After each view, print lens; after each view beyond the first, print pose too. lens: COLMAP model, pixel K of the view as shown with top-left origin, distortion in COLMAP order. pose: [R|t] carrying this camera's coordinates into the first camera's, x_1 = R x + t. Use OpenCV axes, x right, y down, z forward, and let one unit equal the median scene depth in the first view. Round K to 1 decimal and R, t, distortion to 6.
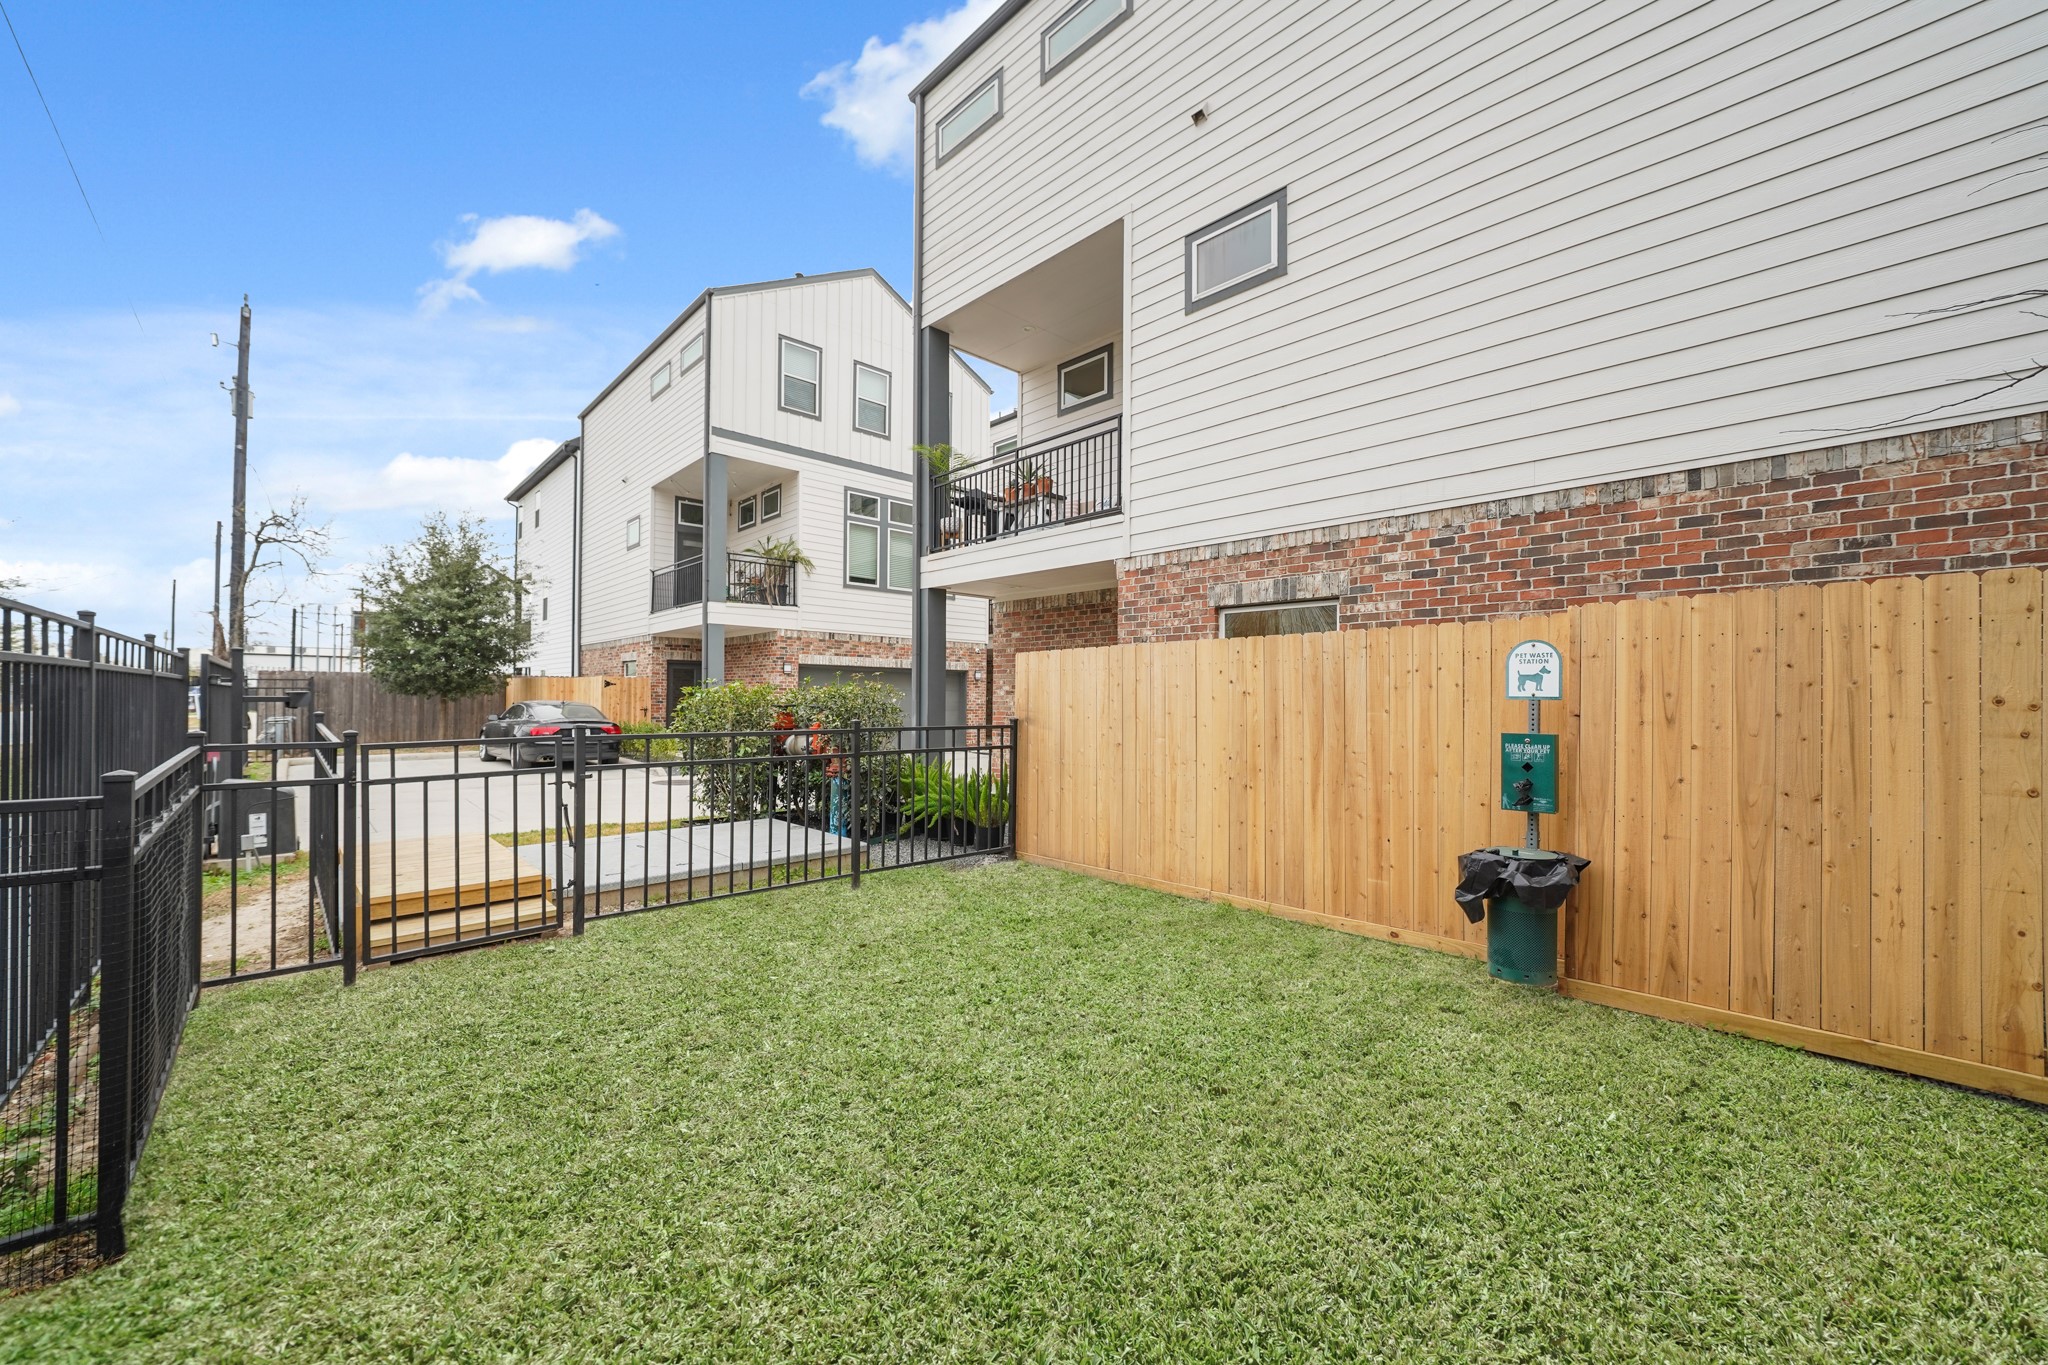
lens RADIAL K [[778.4, 0, 1023.3], [0, 778.4, 690.0], [0, 0, 1]] dist [-0.003608, -0.000124]
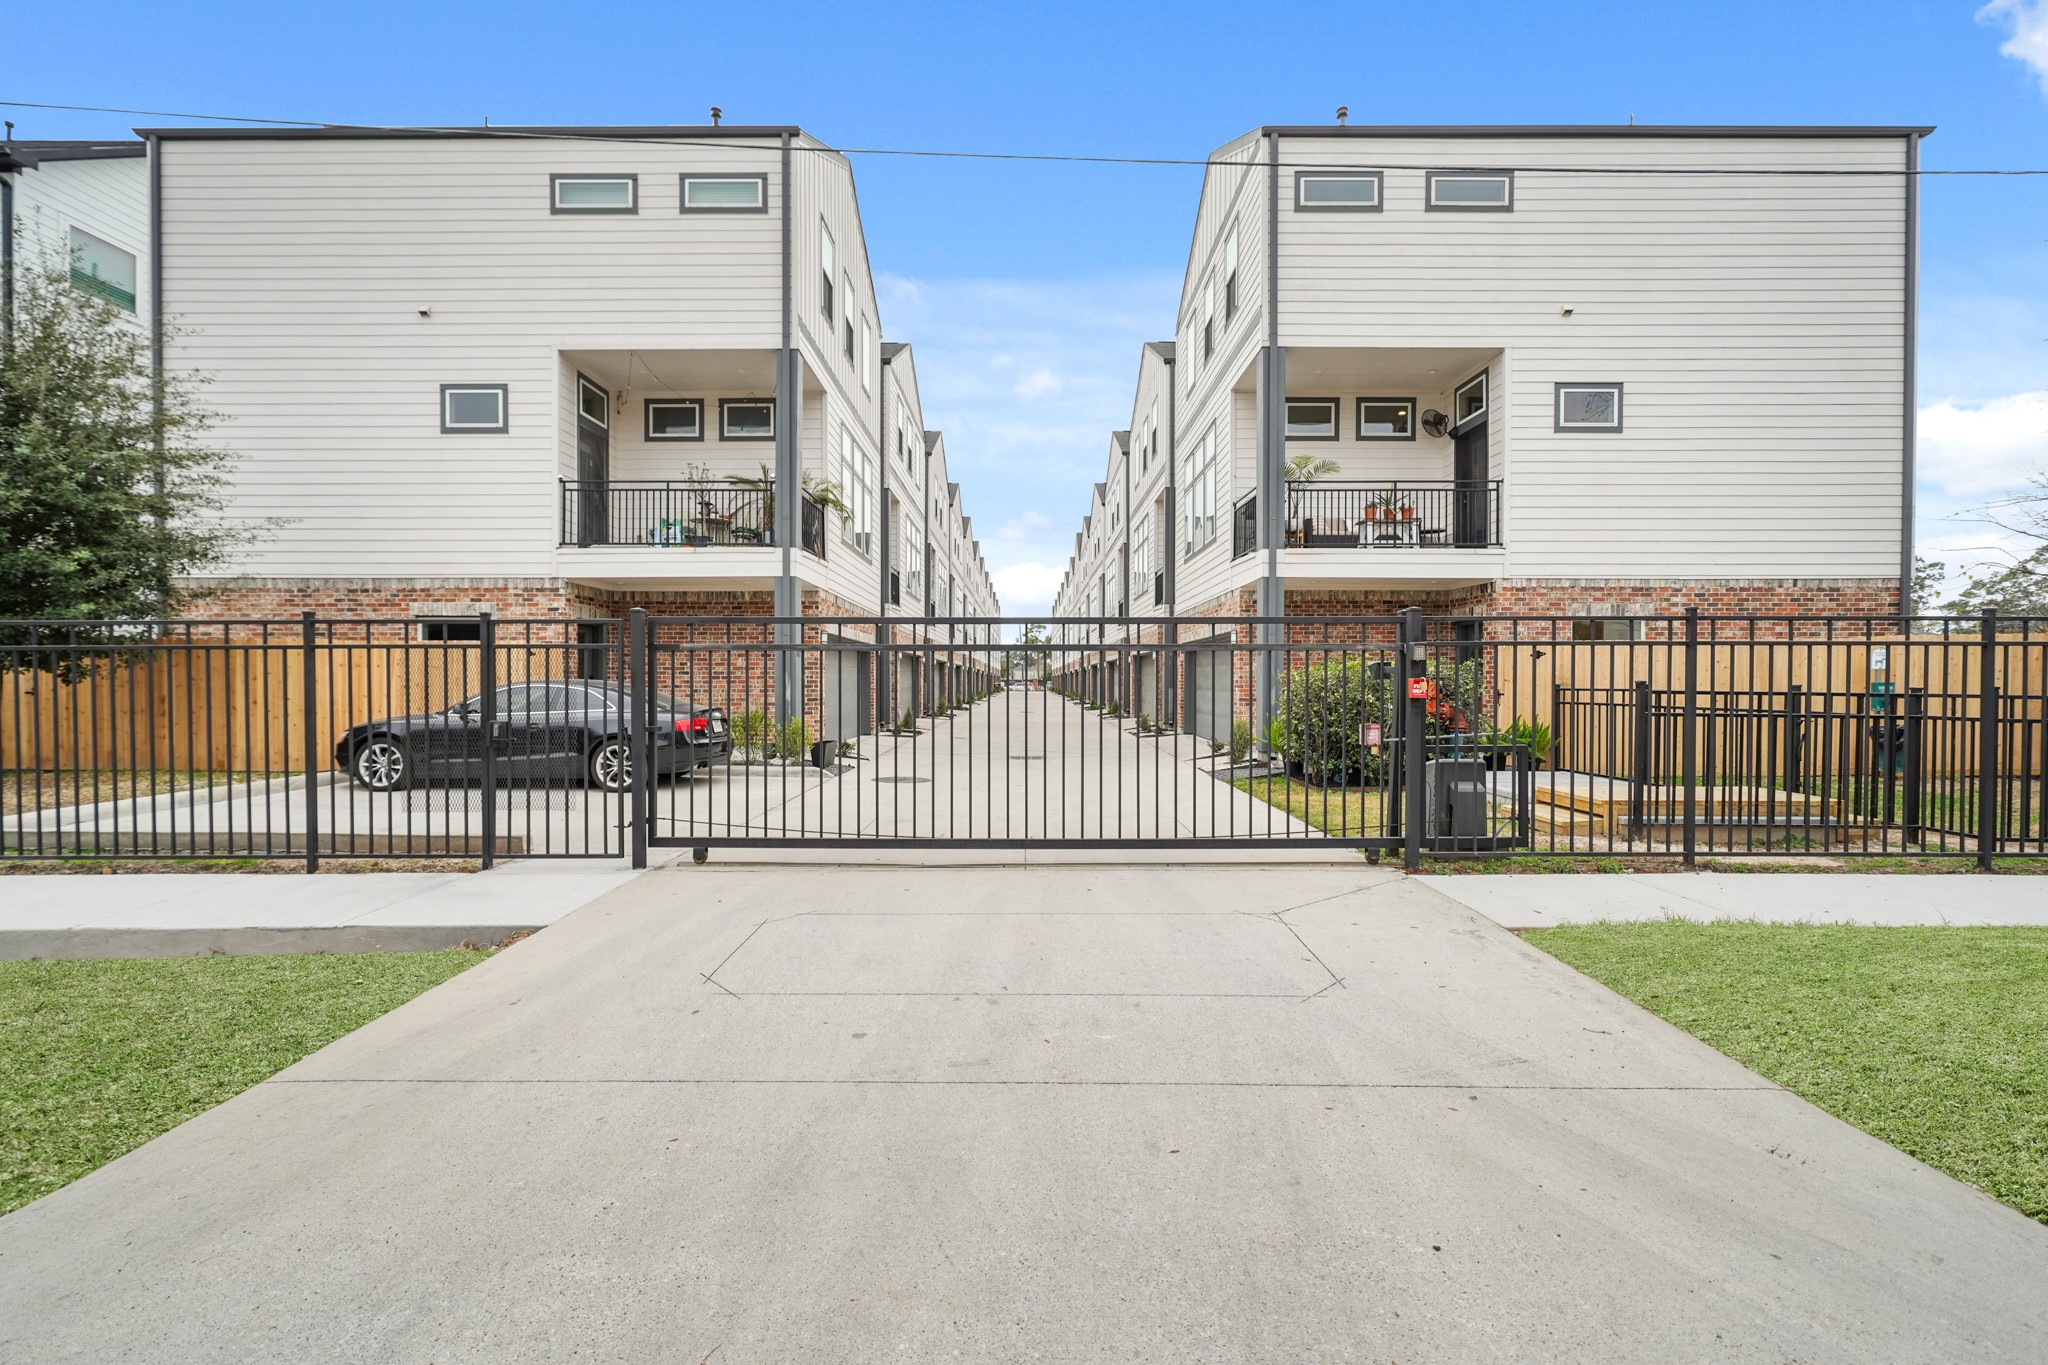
lens RADIAL K [[840.9, 0, 1024.4], [0, 840.9, 682.4], [0, 0, 1]] dist [0.000656, -0.000006]
pose [[0.690339, -0.014677, 0.723337, -1.929968], [-0.001511, 0.999763, 0.021729, -0.003715], [-0.723484, -0.016094, 0.690153, 0.627224]]
